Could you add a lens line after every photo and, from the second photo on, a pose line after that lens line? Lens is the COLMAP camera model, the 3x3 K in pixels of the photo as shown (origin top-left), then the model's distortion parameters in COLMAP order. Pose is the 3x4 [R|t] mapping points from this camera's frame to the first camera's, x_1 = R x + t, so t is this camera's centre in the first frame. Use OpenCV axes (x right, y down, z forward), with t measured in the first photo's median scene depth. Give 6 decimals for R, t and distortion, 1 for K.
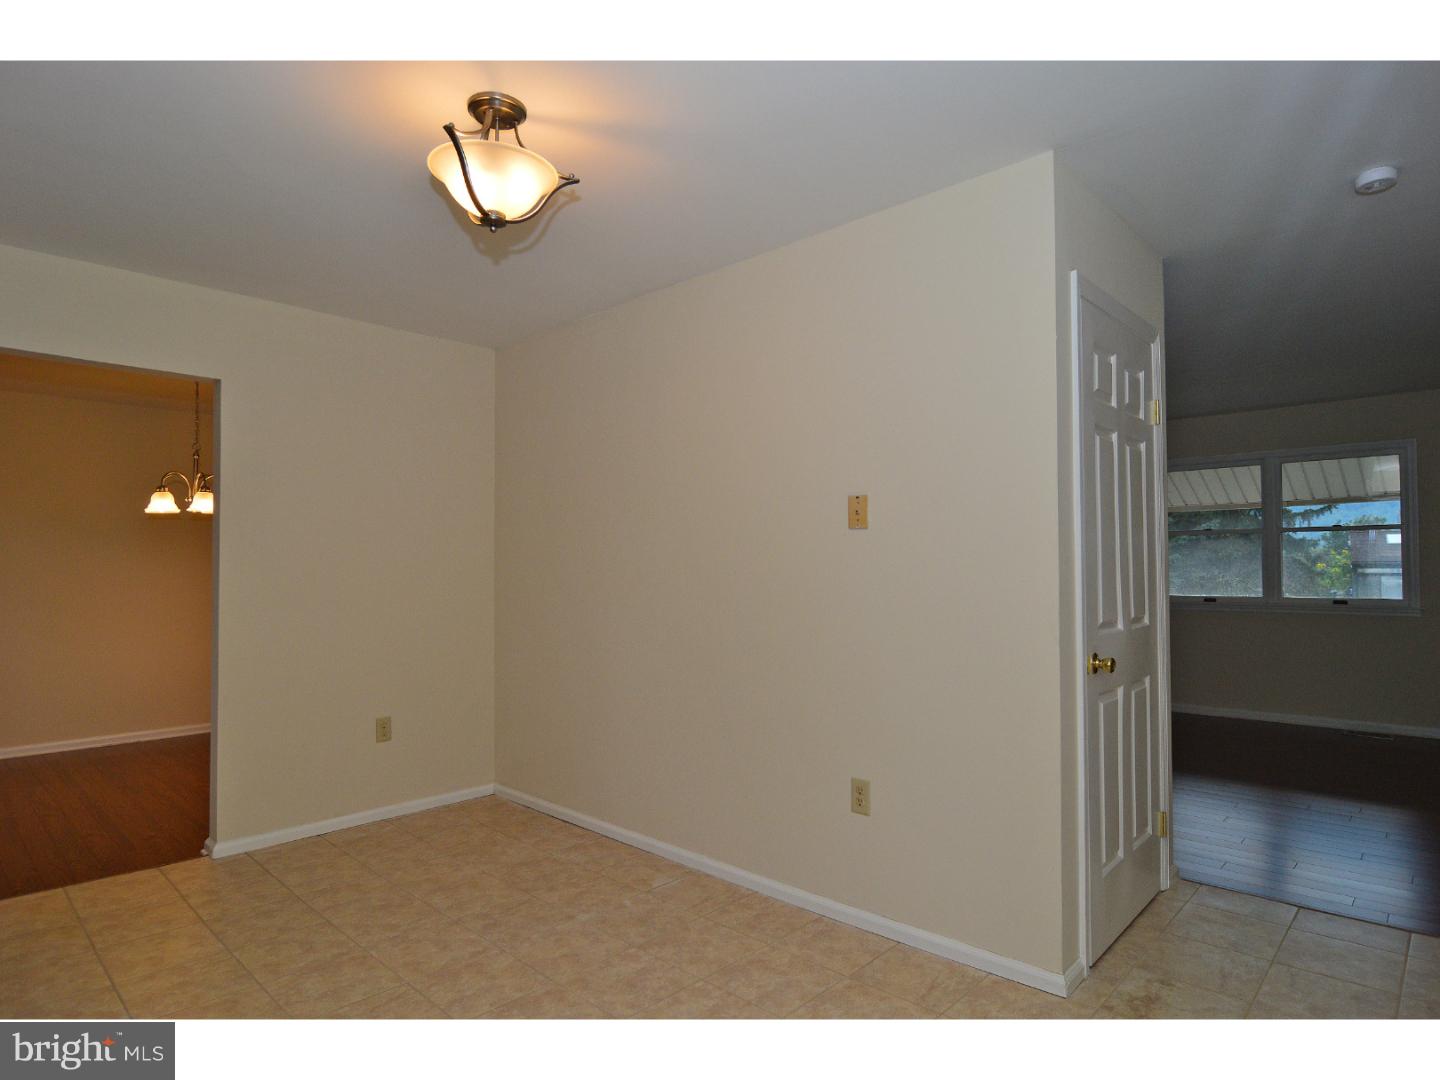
lens RADIAL K [[814.5, 0, 715.5], [0, 814.5, 534.8], [0, 0, 1]] dist [-0.029894, -0.000964]
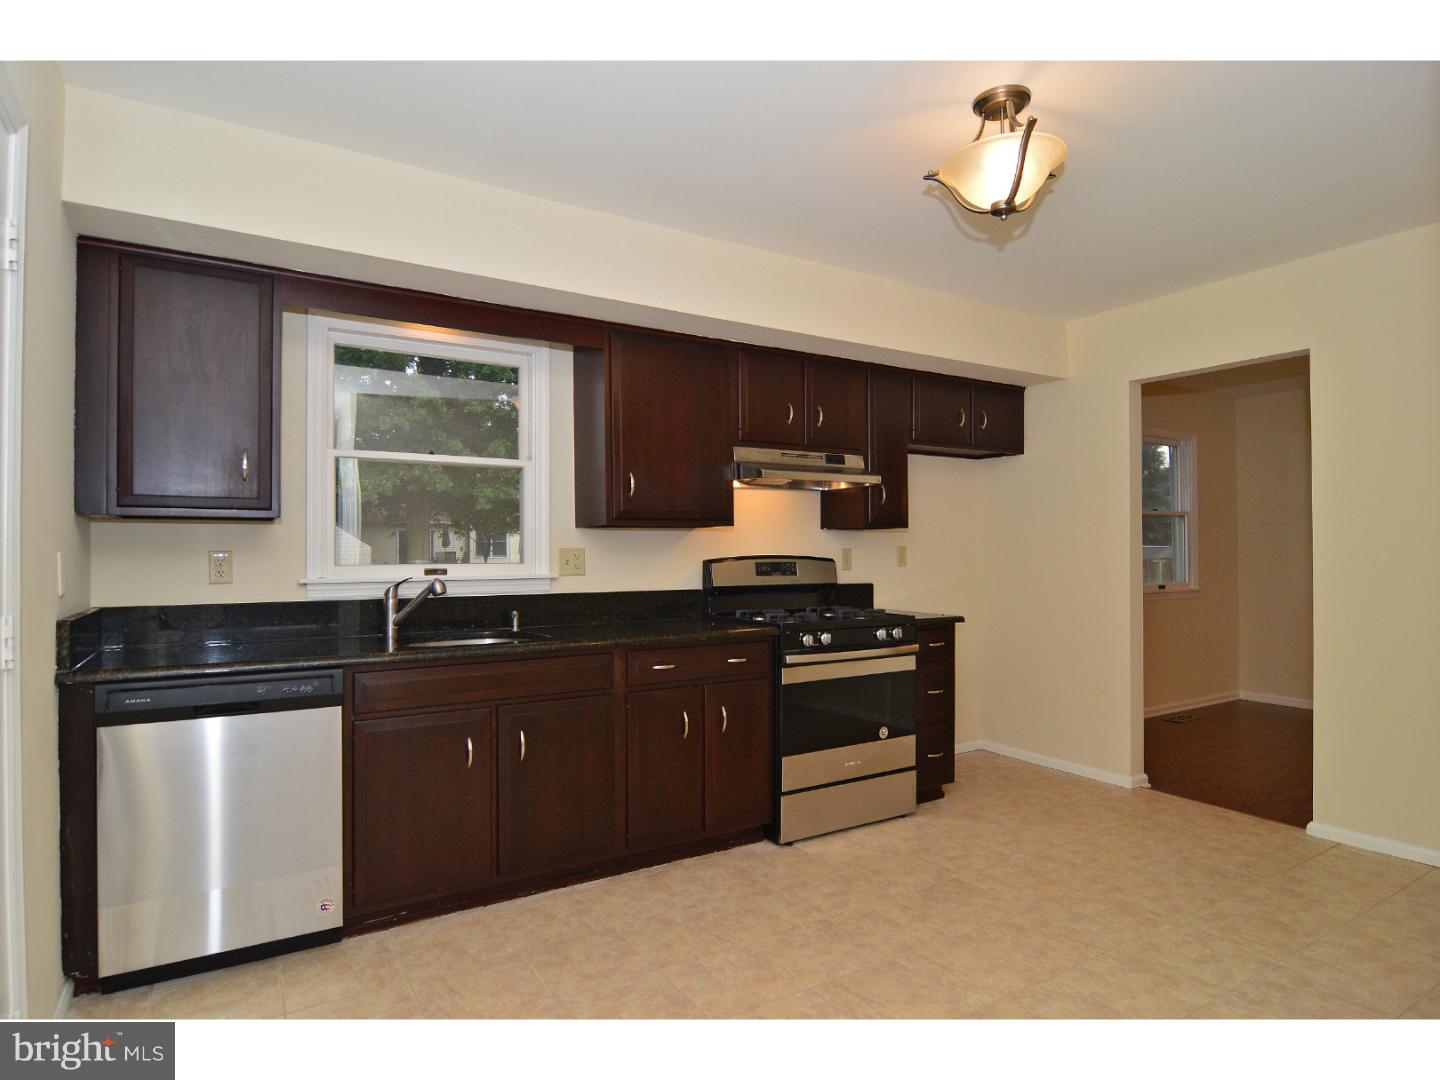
lens RADIAL K [[790.4, 0, 720.1], [0, 790.4, 545.4], [0, 0, 1]] dist [-0.016684, -0.000368]
pose [[-0.244067, 0.000837, -0.969758, 0.591053], [0.039342, 0.999185, -0.009040, 0.029869], [0.968960, -0.040358, -0.243901, 0.649448]]
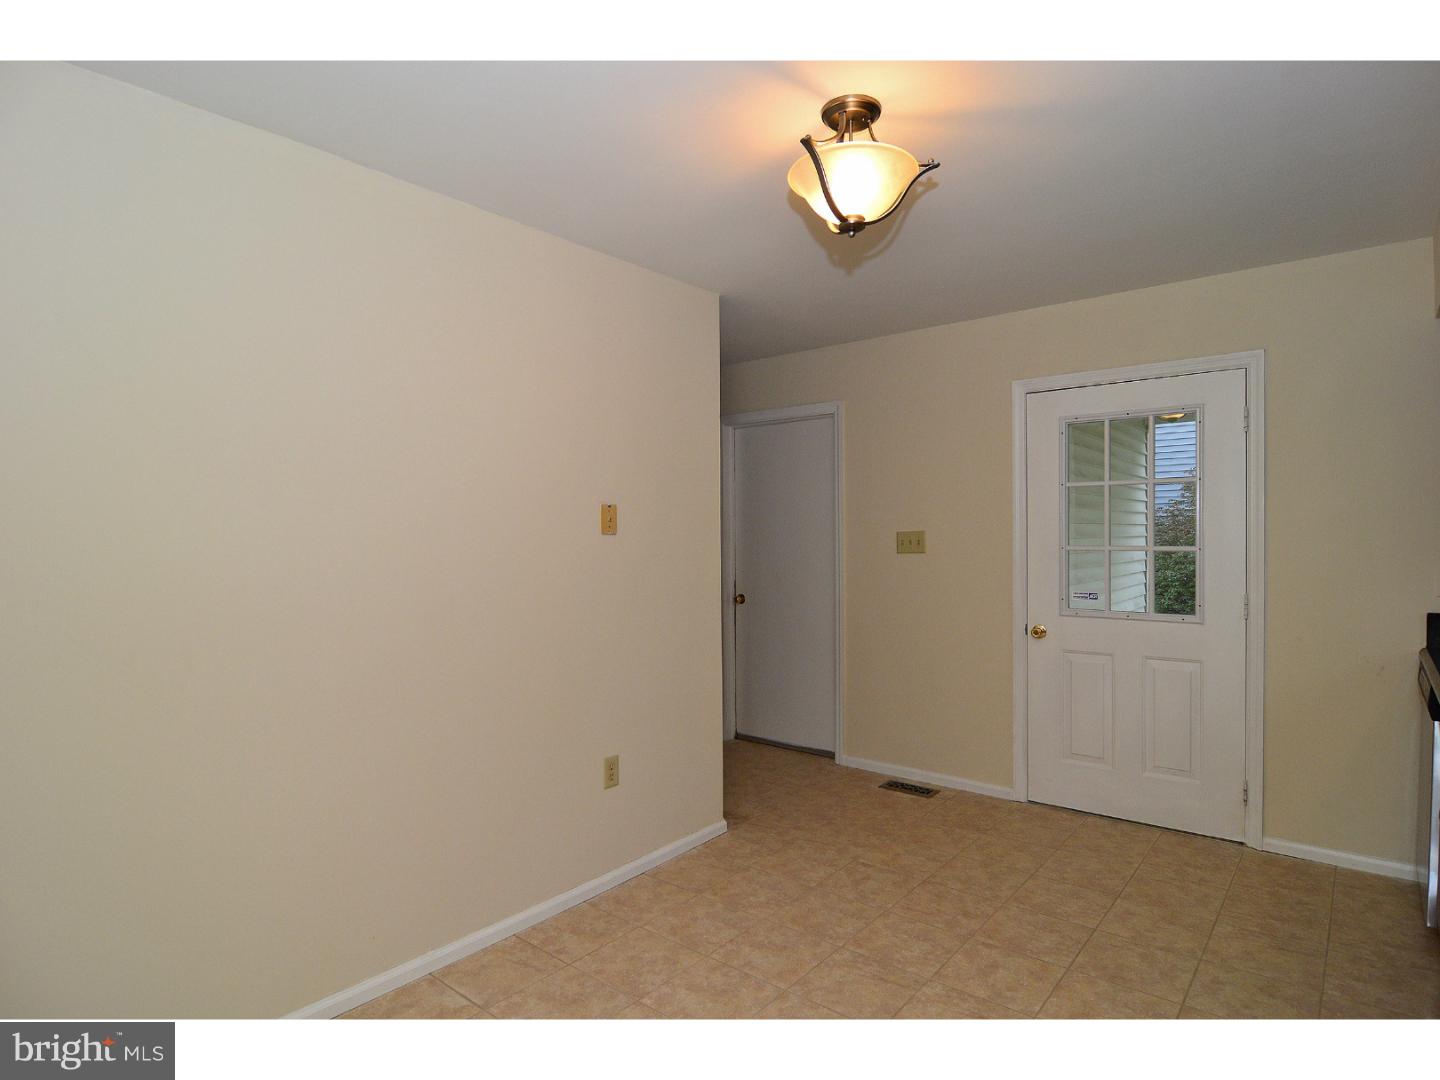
lens RADIAL K [[790.4, 0, 720.1], [0, 790.4, 545.4], [0, 0, 1]] dist [-0.016684, -0.000368]
pose [[-0.077385, -0.005059, 0.996988, -0.939958], [-0.021890, 0.999755, 0.003374, 0.001034], [-0.996761, -0.021563, -0.077477, 0.955654]]
